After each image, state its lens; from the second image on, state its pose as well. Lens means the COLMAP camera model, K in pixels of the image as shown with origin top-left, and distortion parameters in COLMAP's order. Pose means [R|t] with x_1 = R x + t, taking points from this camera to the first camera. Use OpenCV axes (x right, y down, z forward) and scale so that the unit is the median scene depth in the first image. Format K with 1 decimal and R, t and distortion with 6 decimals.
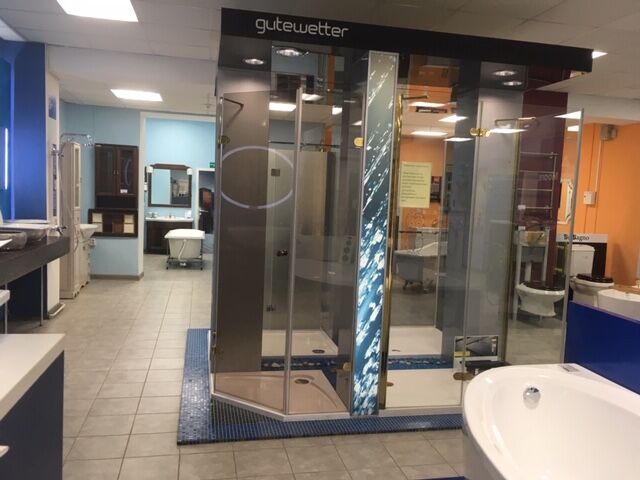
lens RADIAL K [[555.6, 0, 320.0], [0, 555.6, 240.0], [0, 0, 1]] dist [0.013846, 0.007819]
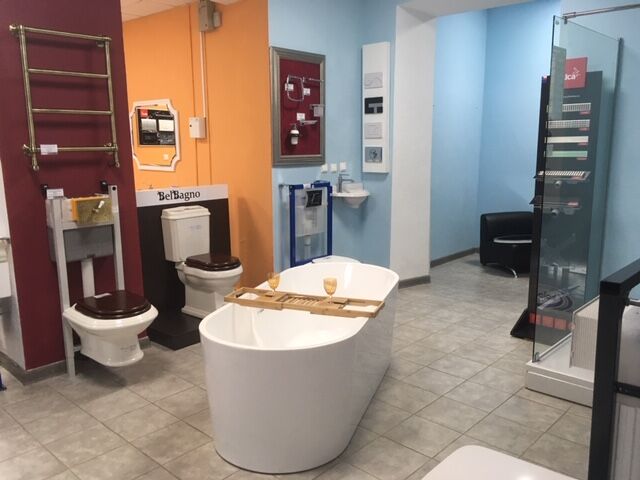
lens RADIAL K [[555.6, 0, 320.0], [0, 555.6, 240.0], [0, 0, 1]] dist [0.013846, 0.007819]
pose [[0.823029, -0.148331, 0.548289, 0.254497], [0.090487, 0.987212, 0.131246, -0.021946], [-0.560746, -0.058407, 0.825926, 0.429072]]
